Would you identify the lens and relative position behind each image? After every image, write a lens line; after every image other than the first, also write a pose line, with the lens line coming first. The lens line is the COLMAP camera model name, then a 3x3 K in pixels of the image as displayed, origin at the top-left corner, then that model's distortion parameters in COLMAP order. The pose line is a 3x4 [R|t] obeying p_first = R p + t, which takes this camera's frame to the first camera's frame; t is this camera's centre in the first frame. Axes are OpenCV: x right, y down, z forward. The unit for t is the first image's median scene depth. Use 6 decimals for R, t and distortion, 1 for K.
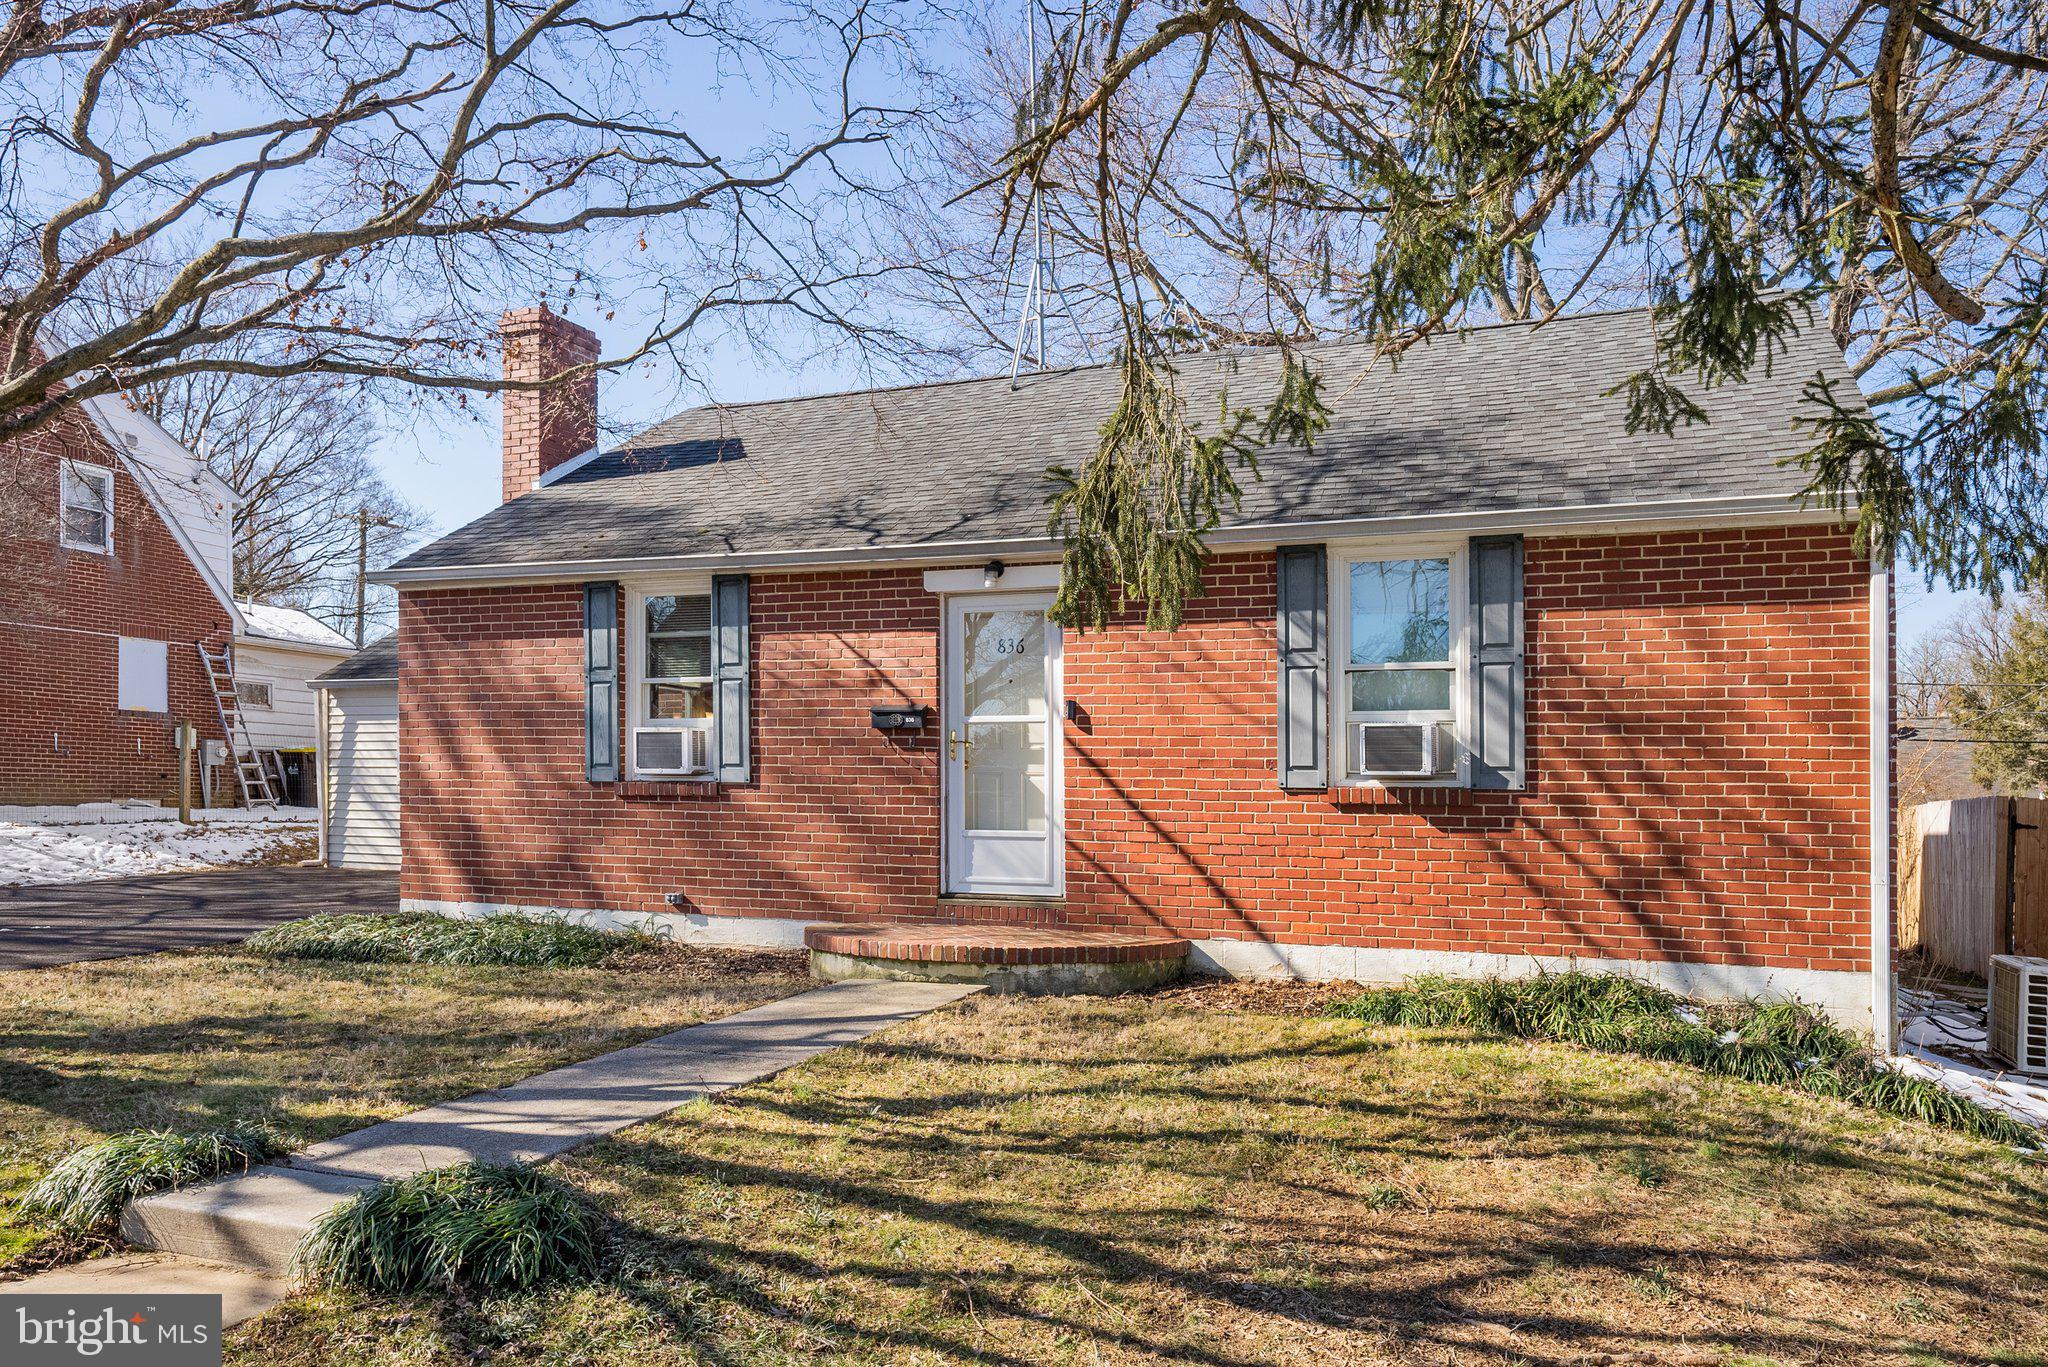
lens RADIAL K [[1485.7, 0, 1014.4], [0, 1485.7, 839.5], [0, 0, 1]] dist [-0.003260, 0.004011]
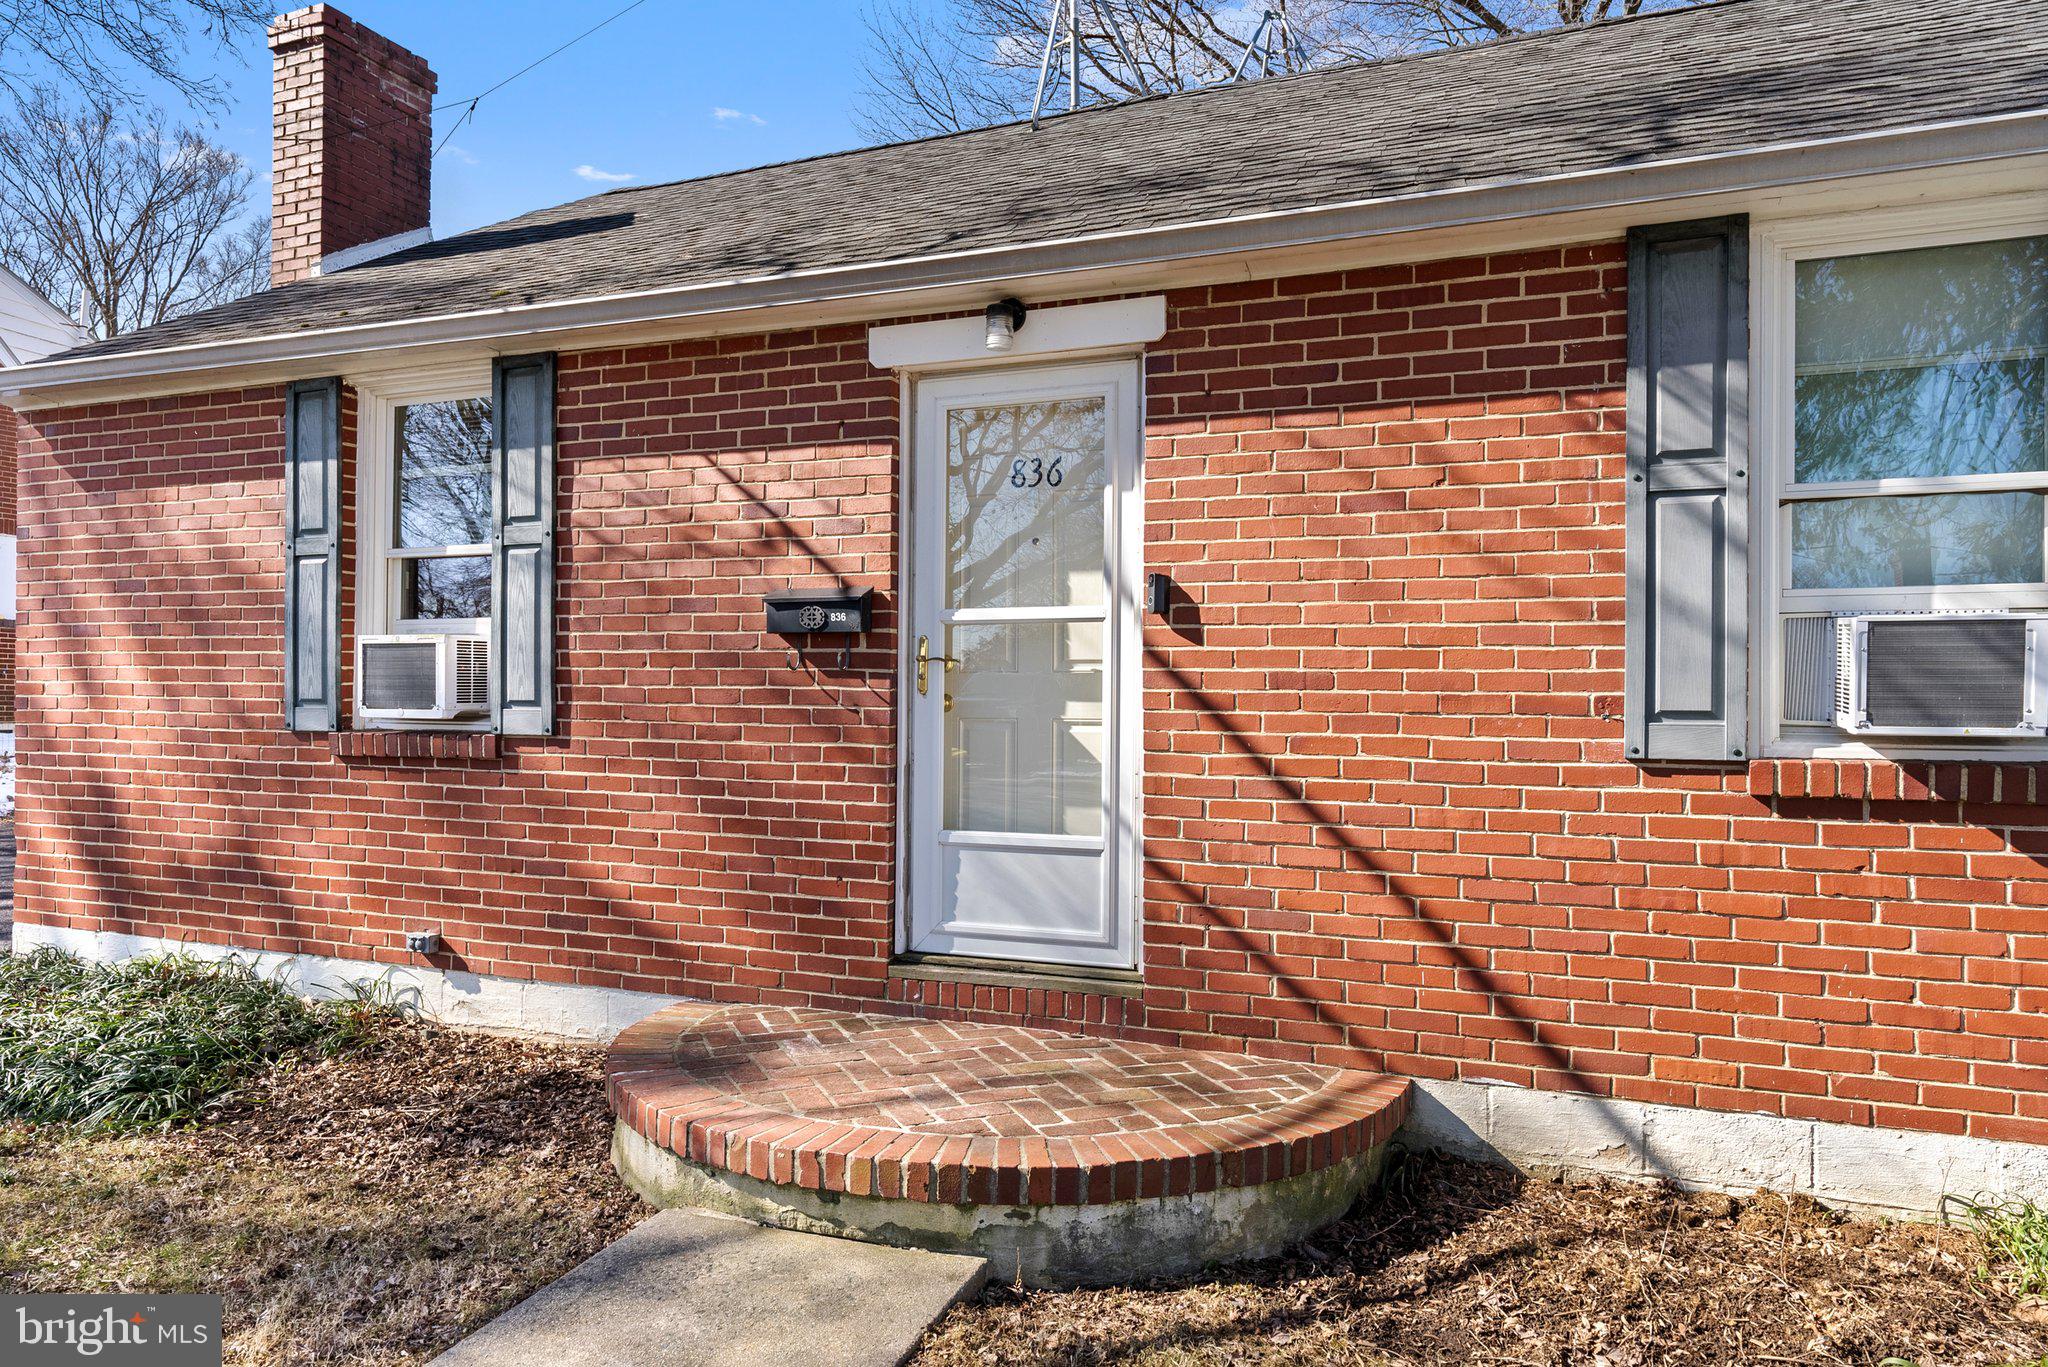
lens RADIAL K [[1194.6, 0, 1075.4], [0, 1194.6, 727.2], [0, 0, 1]] dist [0.000236, 0.002186]
pose [[0.999169, 0.010328, 0.039420, -0.004553], [-0.008503, 0.998896, -0.046197, -0.024313], [-0.039854, 0.045824, 0.998154, 0.598823]]
